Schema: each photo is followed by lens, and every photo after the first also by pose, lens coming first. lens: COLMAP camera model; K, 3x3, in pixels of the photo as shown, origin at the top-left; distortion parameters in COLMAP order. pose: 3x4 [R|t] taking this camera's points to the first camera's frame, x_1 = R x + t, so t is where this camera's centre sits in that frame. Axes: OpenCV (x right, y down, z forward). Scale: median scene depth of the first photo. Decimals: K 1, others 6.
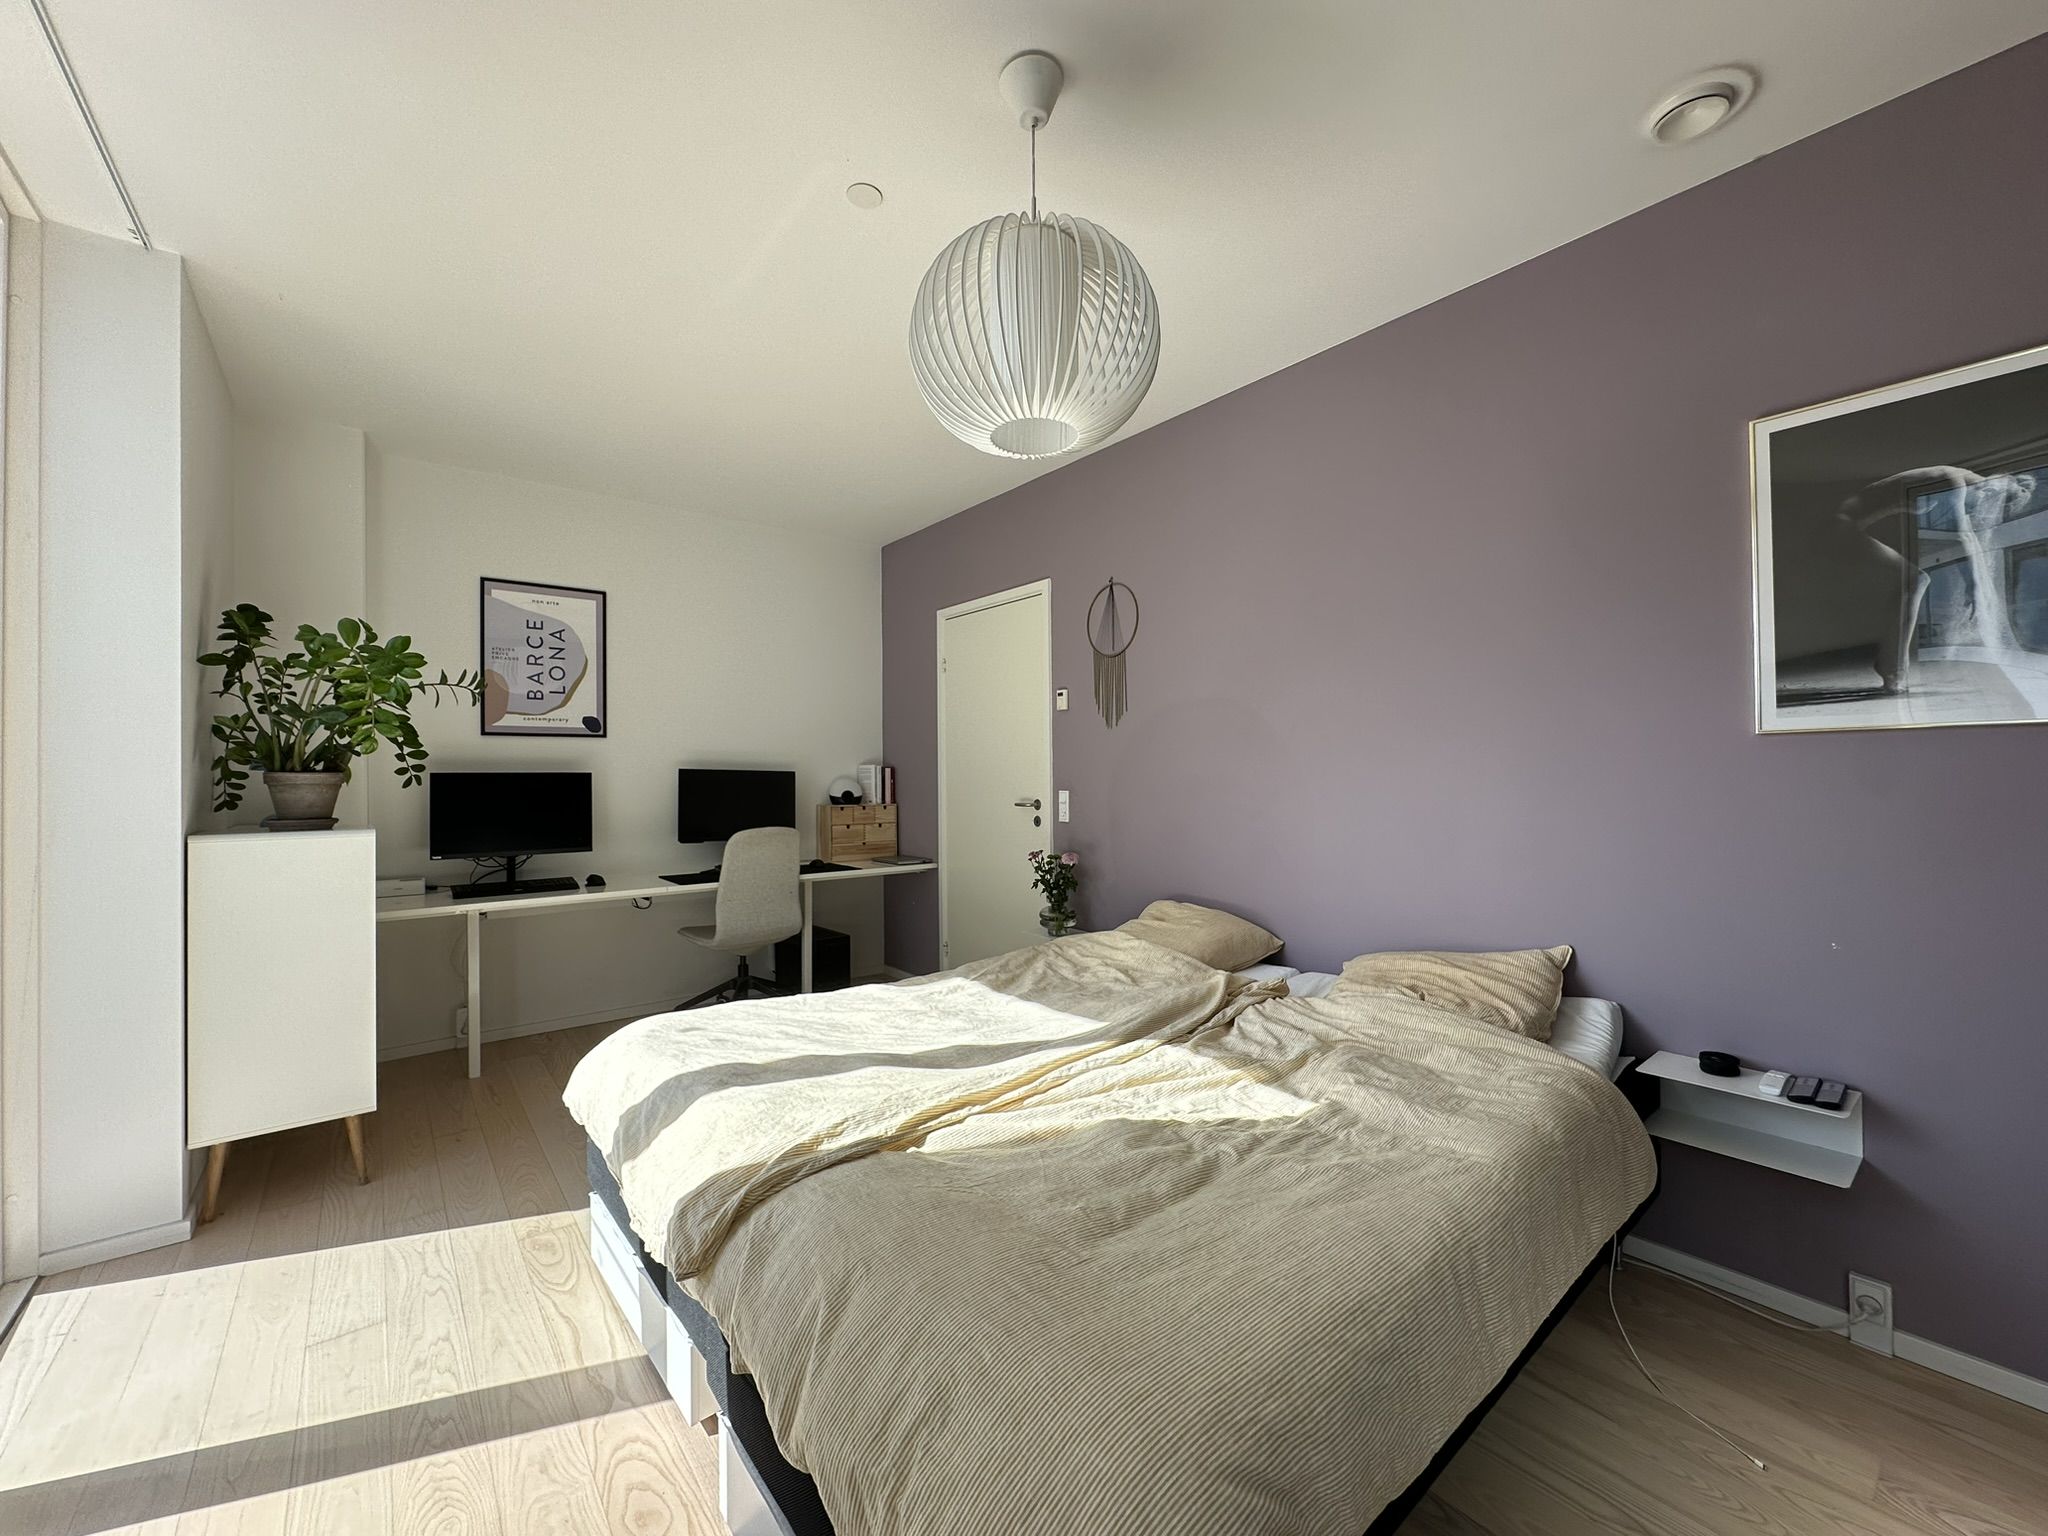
lens RADIAL K [[819.0, 0, 1028.0], [0, 819.0, 765.8], [0, 0, 1]] dist [-0.002113, 0.000195]
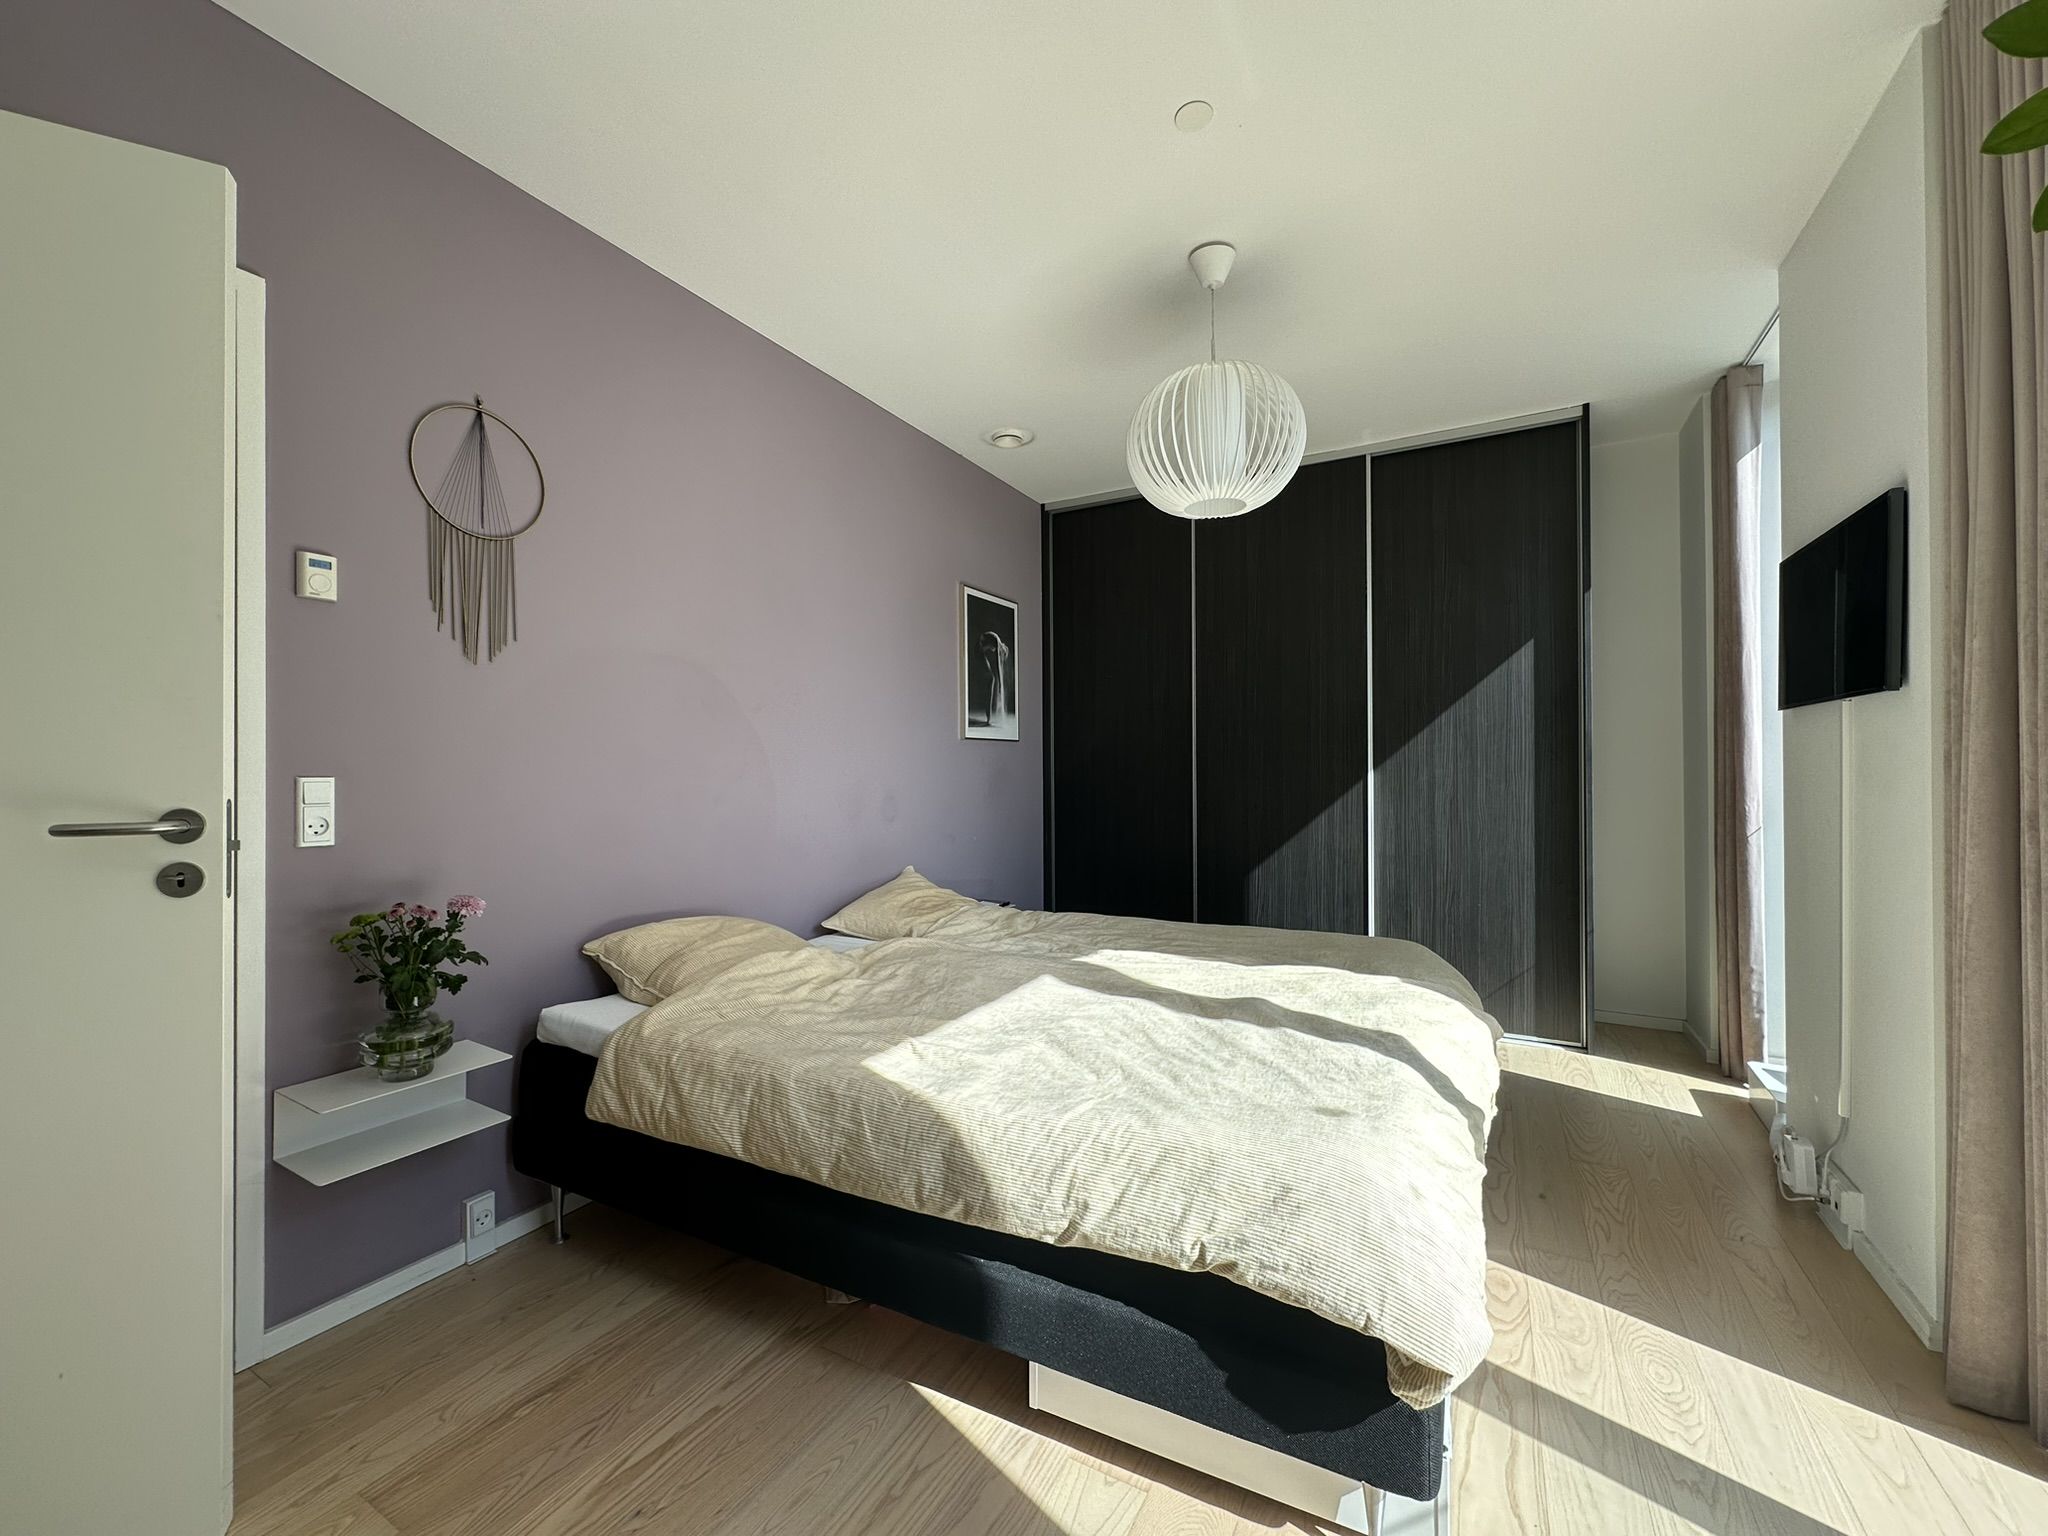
lens RADIAL K [[819.0, 0, 1023.1], [0, 819.0, 767.0], [0, 0, 1]] dist [-0.002113, 0.000195]
pose [[-0.367462, 0.013271, 0.929944, -1.096197], [-0.004476, 0.999861, -0.016037, 0.063801], [-0.930028, -0.010056, -0.367351, 1.699937]]
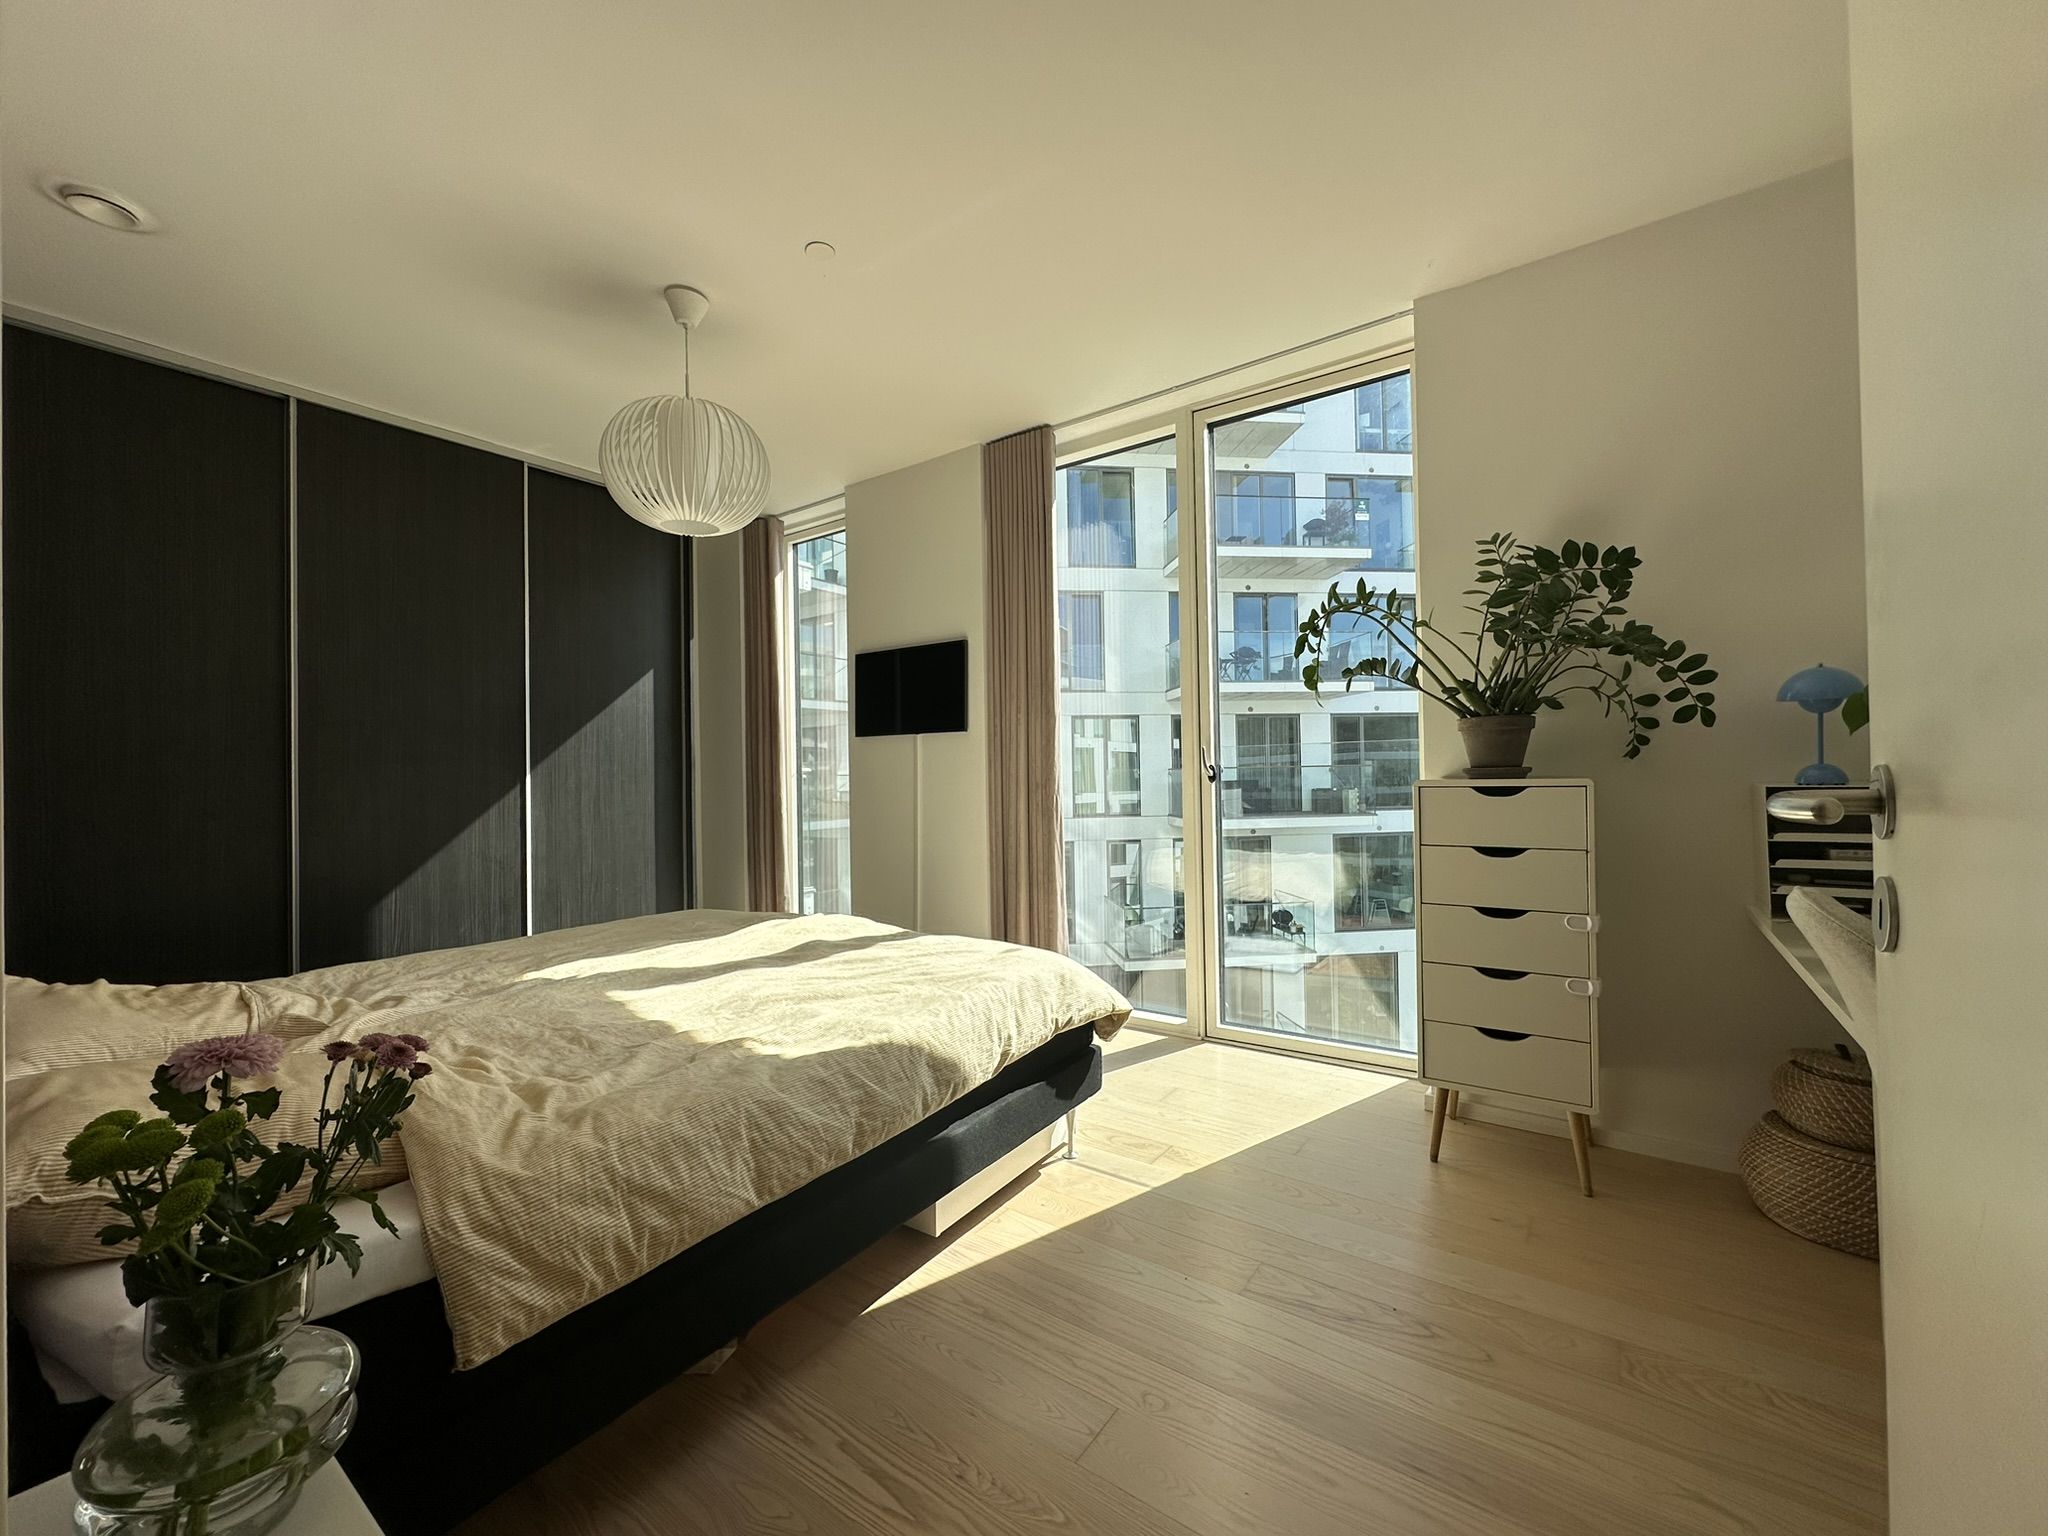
lens RADIAL K [[819.0, 0, 1018.7], [0, 819.0, 774.3], [0, 0, 1]] dist [-0.002113, 0.000195]
pose [[-0.967943, 0.021898, -0.250213, -0.111200], [0.025791, 0.999592, -0.012289, 0.096193], [0.249842, -0.018348, -0.968113, 2.528890]]
